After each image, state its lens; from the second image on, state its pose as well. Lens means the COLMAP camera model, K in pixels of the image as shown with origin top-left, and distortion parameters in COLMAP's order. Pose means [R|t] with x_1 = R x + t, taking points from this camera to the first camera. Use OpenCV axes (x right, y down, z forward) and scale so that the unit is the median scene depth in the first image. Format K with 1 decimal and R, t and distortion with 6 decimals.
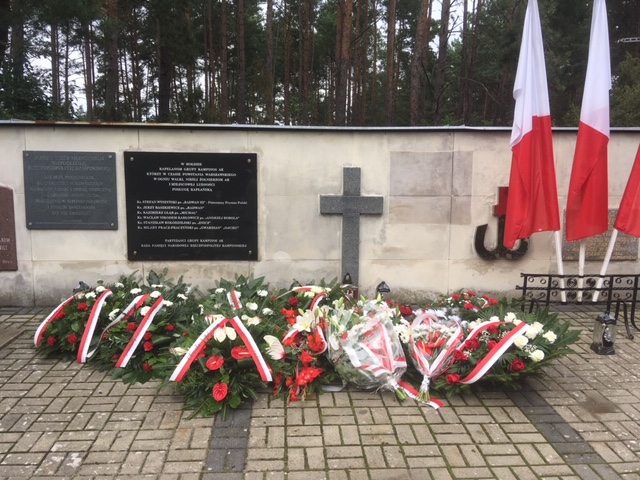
lens RADIAL K [[548.3, 0, 320.0], [0, 548.3, 240.0], [0, 0, 1]] dist [0.116472, -0.182110]
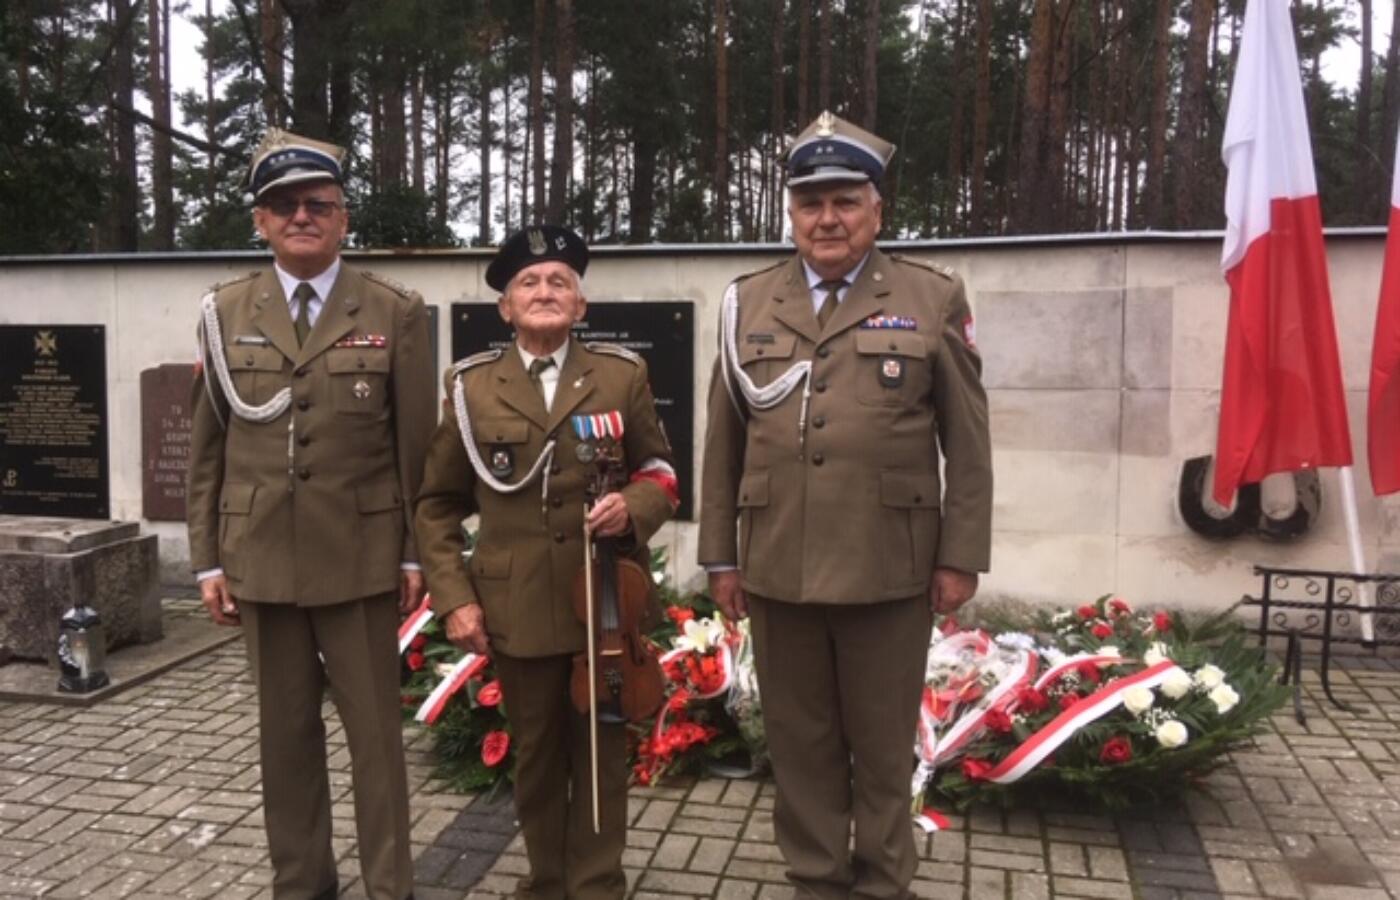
lens RADIAL K [[1210.7, 0, 700.0], [0, 1210.7, 450.0], [0, 0, 1]] dist [0.127286, -0.209015]
pose [[0.954996, 0.017343, -0.296111, 0.302616], [-0.035619, 0.997771, -0.056436, 0.051150], [0.294472, 0.064443, 0.953485, -0.035046]]
